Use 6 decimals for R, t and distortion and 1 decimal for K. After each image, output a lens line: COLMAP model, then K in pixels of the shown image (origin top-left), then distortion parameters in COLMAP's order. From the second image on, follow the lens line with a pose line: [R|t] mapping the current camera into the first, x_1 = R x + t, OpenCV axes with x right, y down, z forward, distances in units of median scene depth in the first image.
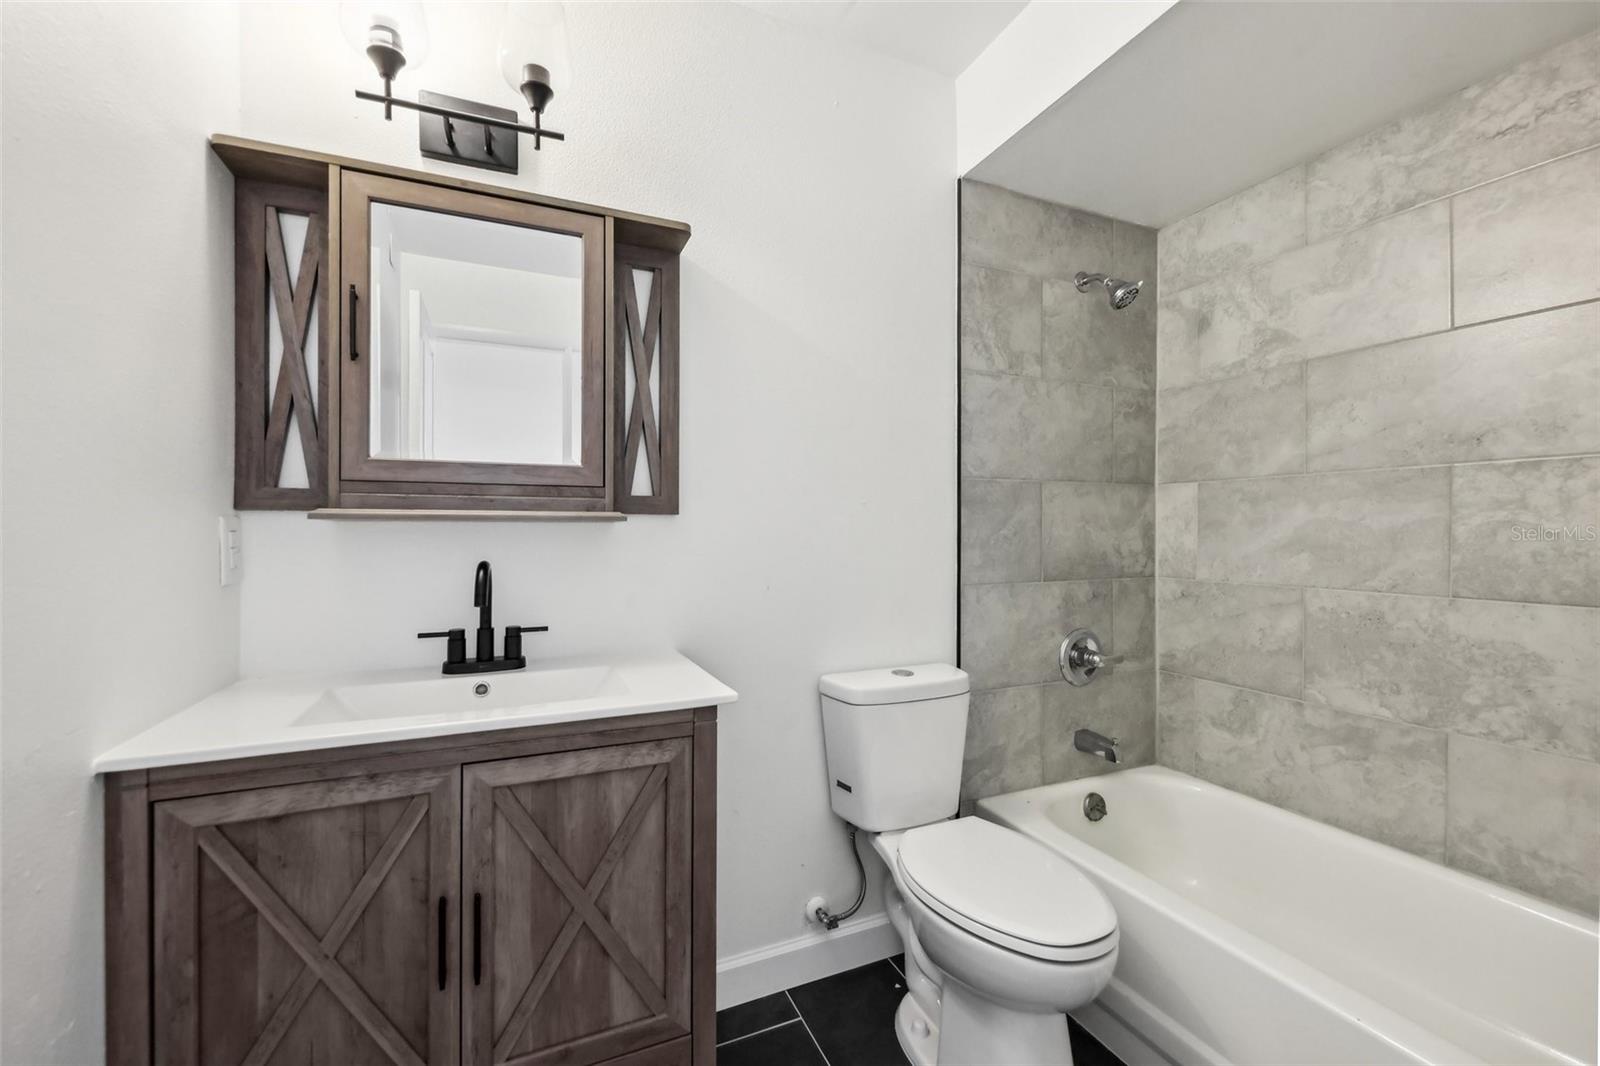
lens RADIAL K [[651.0, 0, 798.6], [0, 651.0, 530.0], [0, 0, 1]] dist [0.010052, -0.001499]
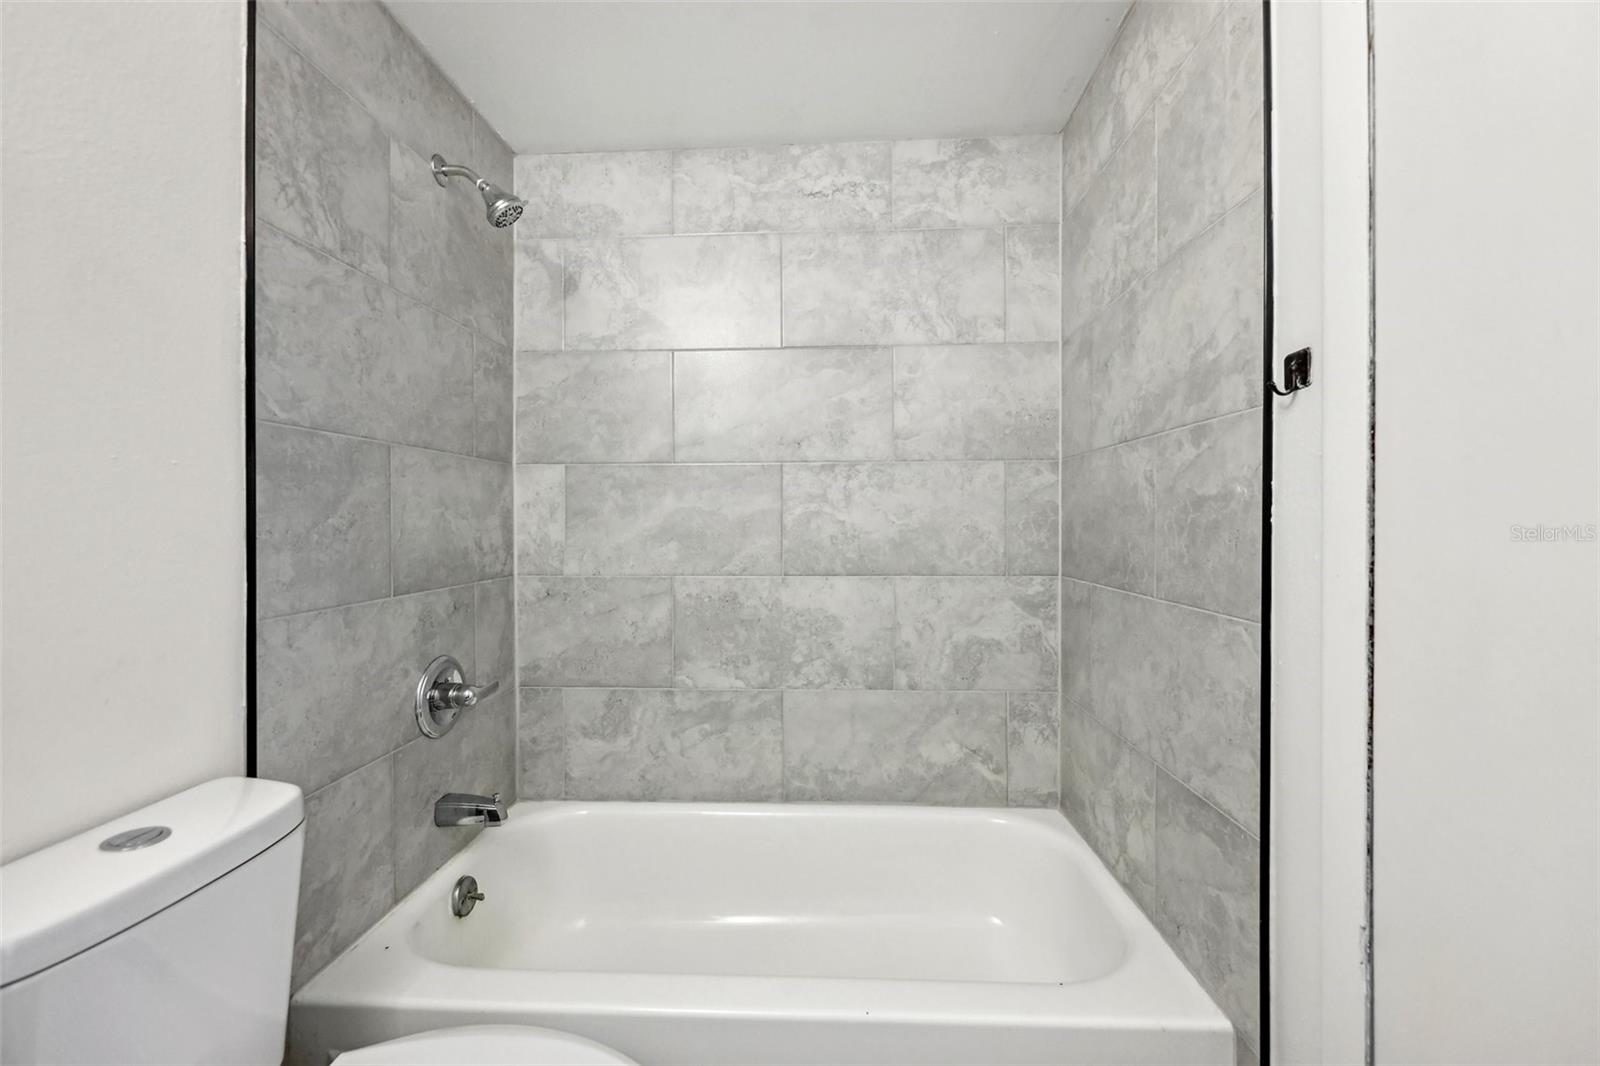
lens RADIAL K [[651.0, 0, 801.2], [0, 651.0, 528.1], [0, 0, 1]] dist [0.010052, -0.001499]
pose [[0.453575, -0.012372, 0.891132, -0.028642], [0.003353, 0.999920, 0.012176, 0.003022], [-0.891212, -0.002534, 0.453580, 0.356436]]
